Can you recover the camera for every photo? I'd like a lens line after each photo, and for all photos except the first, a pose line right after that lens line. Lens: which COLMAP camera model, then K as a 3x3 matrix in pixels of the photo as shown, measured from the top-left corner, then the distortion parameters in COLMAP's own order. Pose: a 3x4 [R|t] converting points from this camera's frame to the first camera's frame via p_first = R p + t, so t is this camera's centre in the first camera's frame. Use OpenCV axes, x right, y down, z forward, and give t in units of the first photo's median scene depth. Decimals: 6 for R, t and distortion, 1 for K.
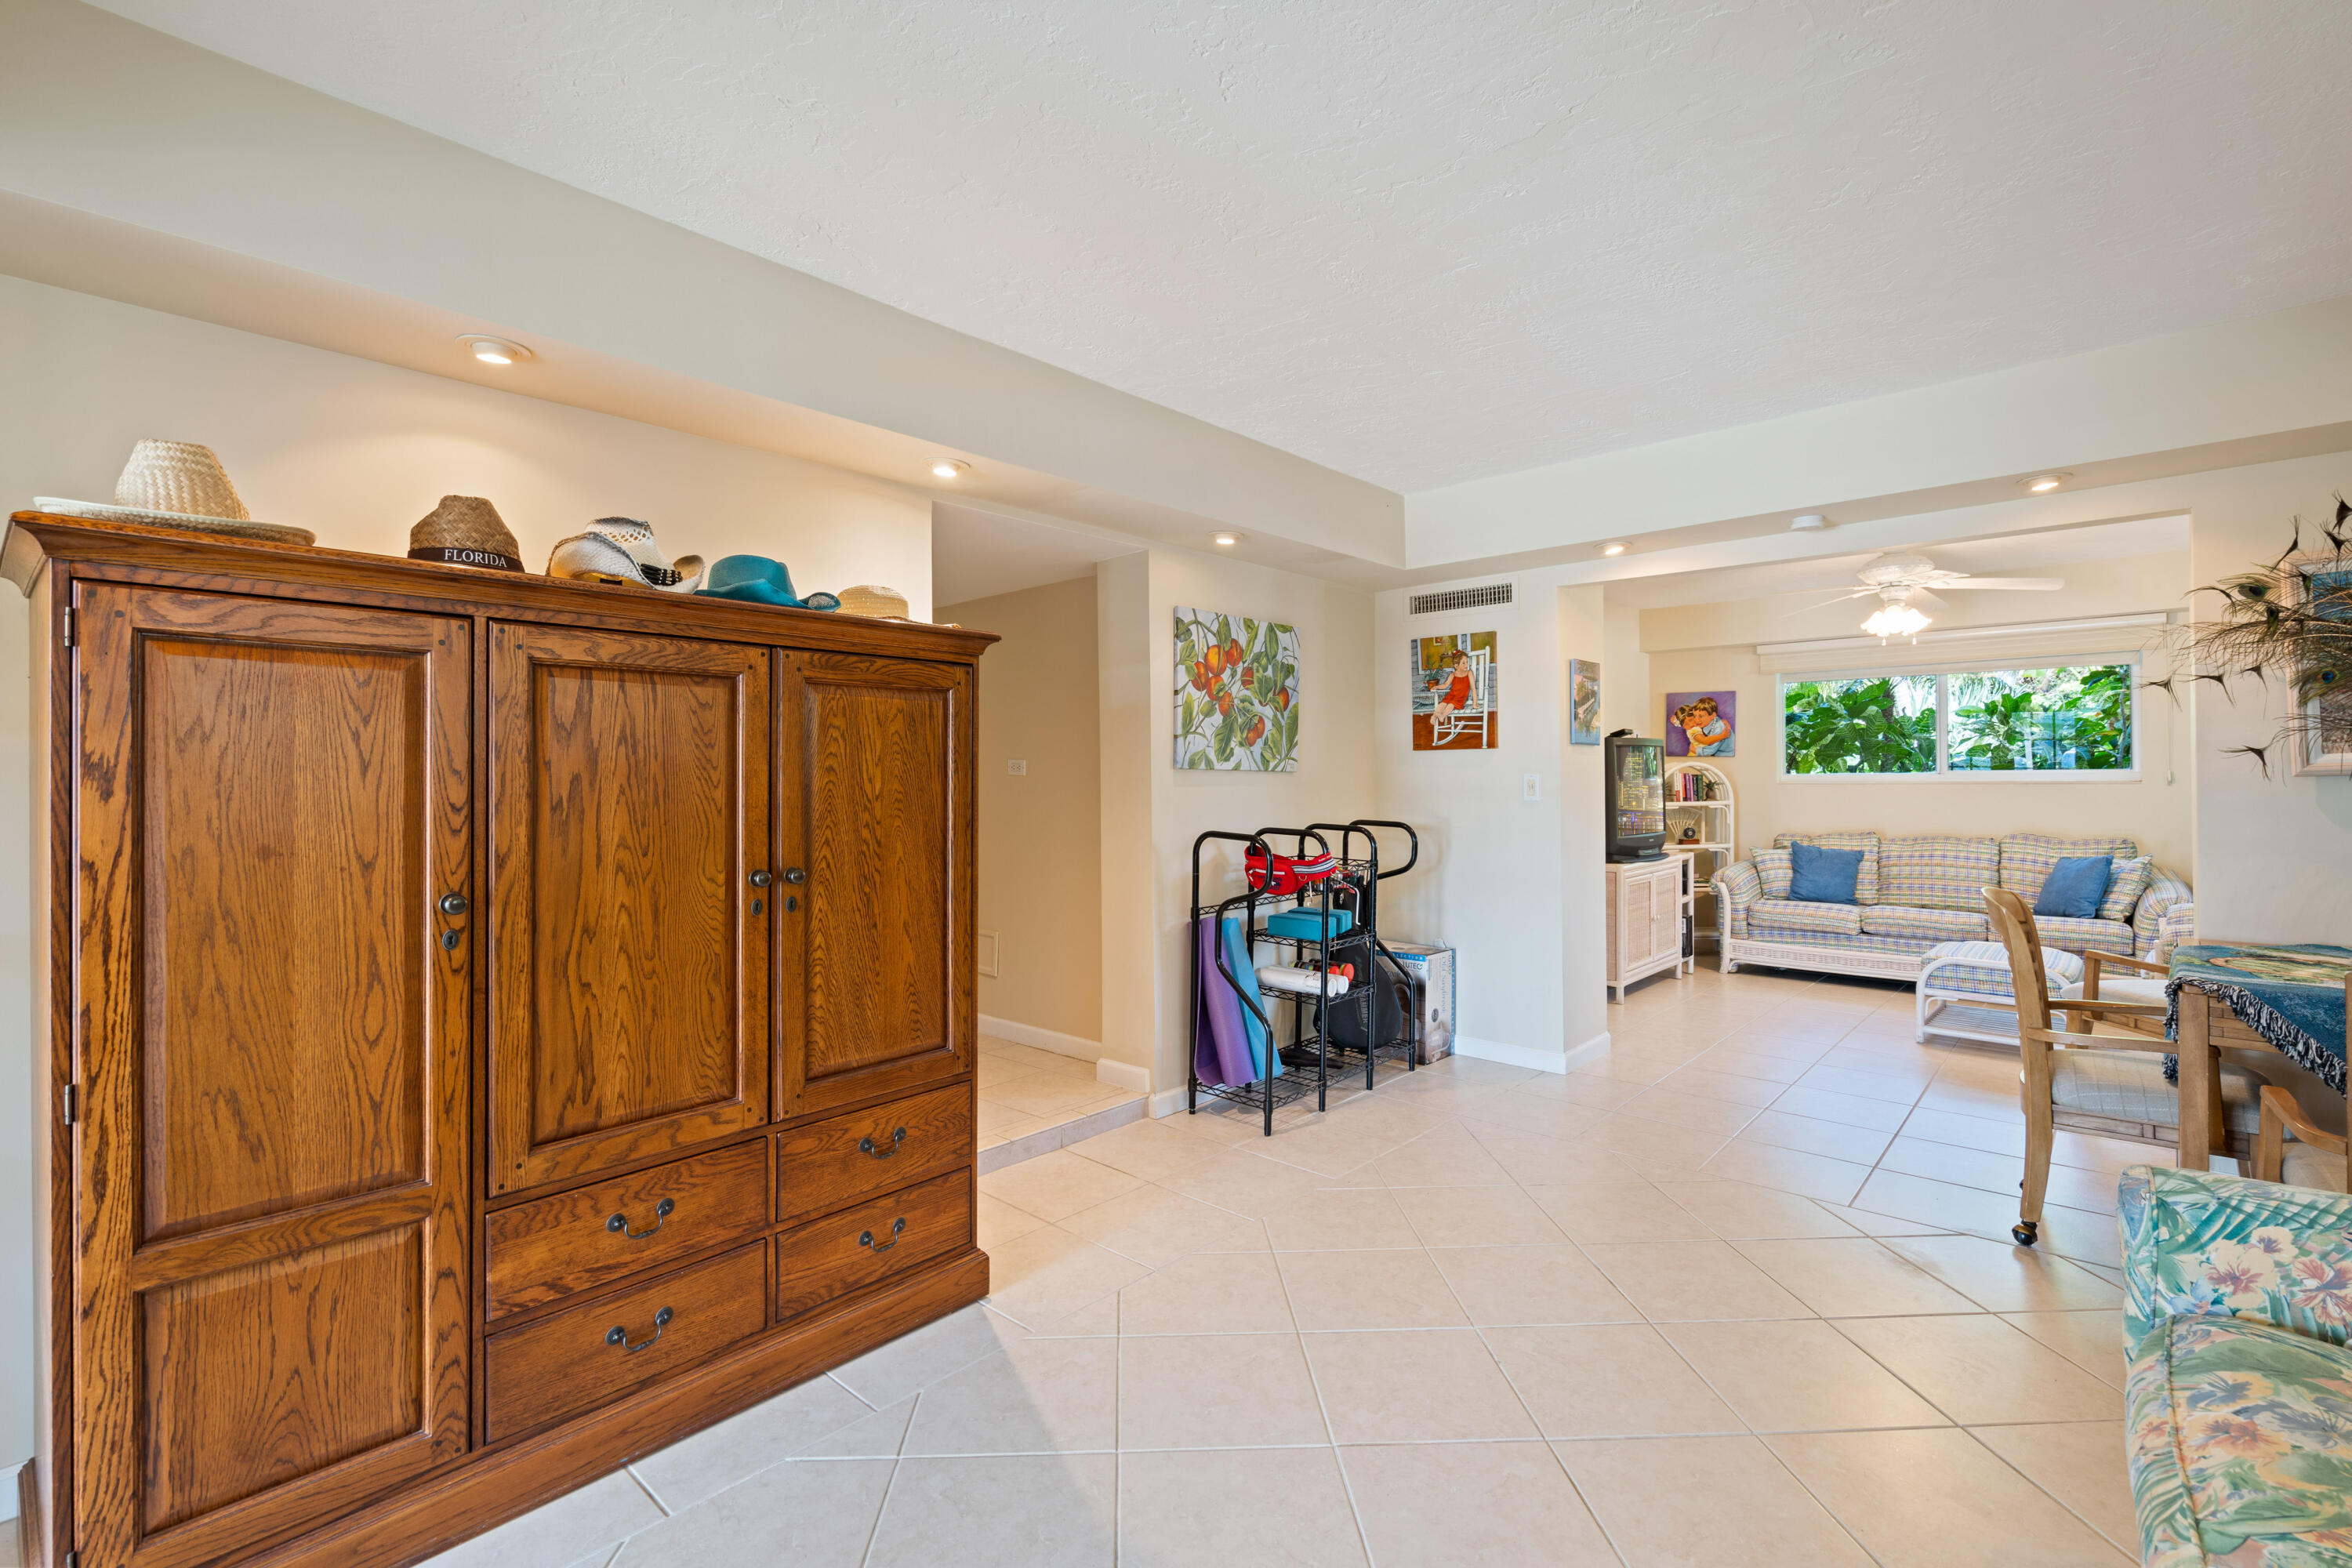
lens RADIAL K [[1060.9, 0, 1164.7], [0, 1060.9, 776.7], [0, 0, 1]] dist [-0.001980, 0.000192]
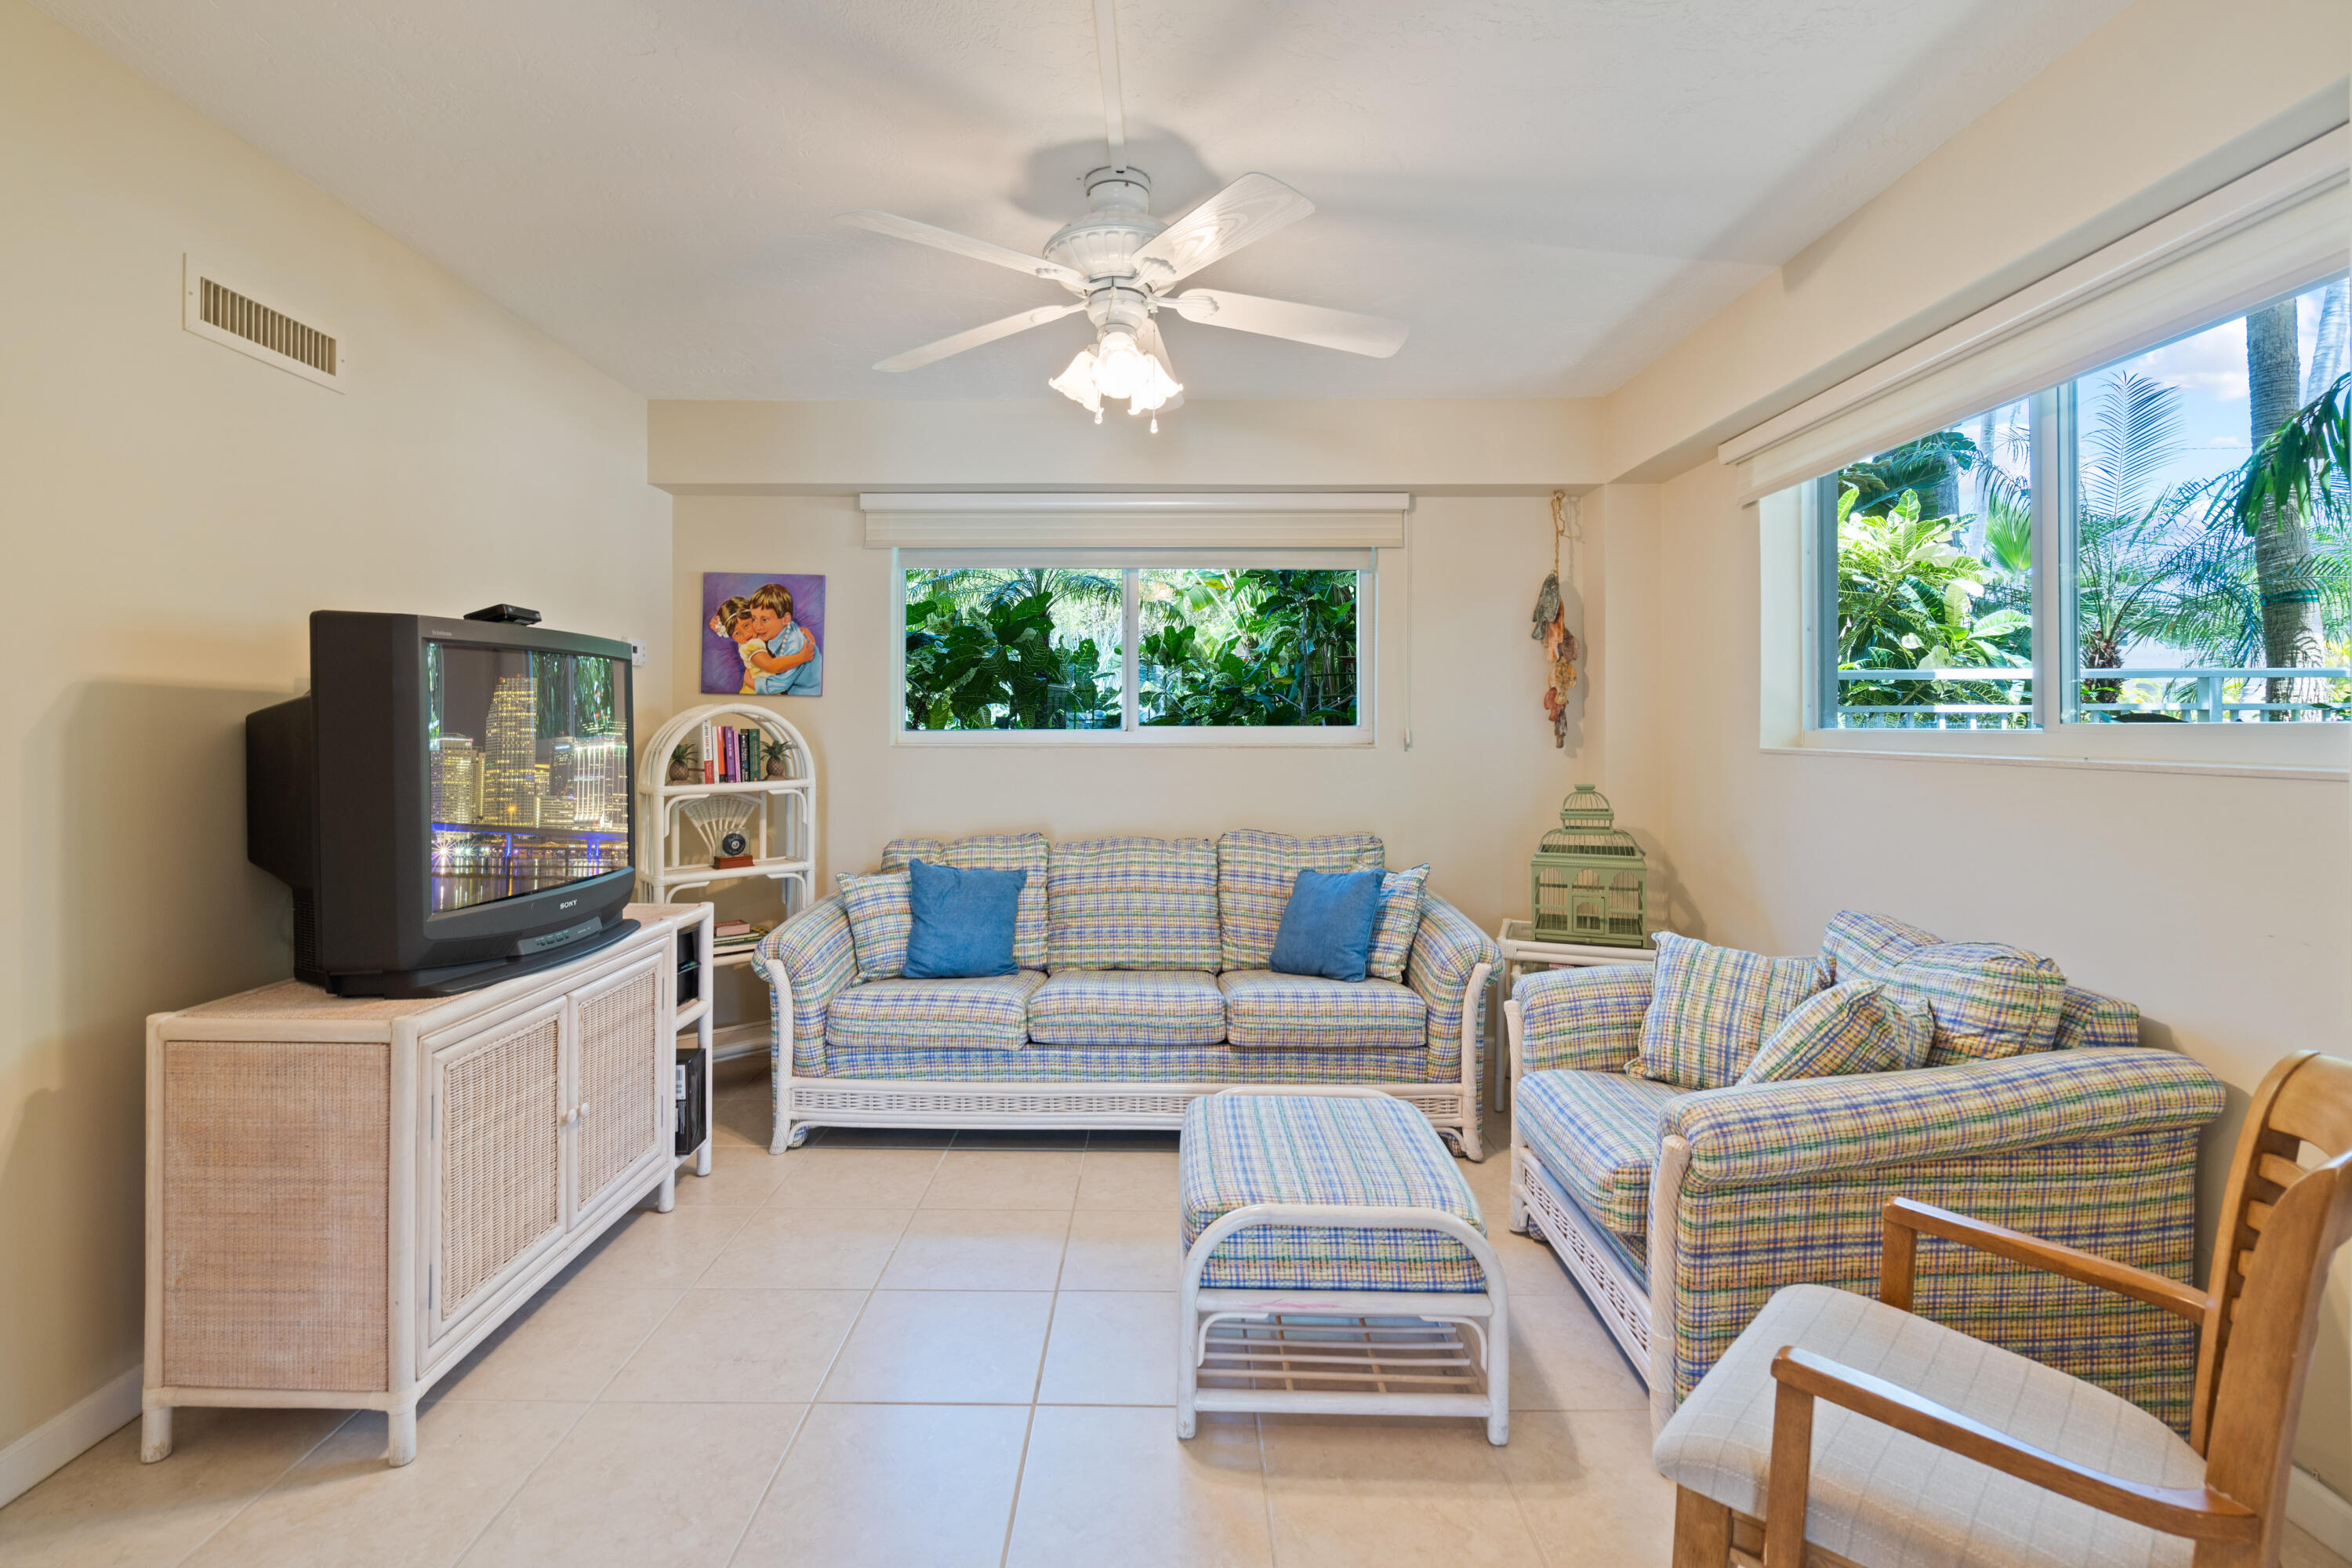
lens RADIAL K [[1103.4, 0, 1178.5], [0, 1103.4, 717.2], [0, 0, 1]] dist [-0.001450, -0.000263]
pose [[0.728431, 0.016026, 0.684932, 0.318152], [-0.006855, 0.999847, -0.016103, -0.000758], [-0.685085, 0.007035, 0.728429, 0.519900]]
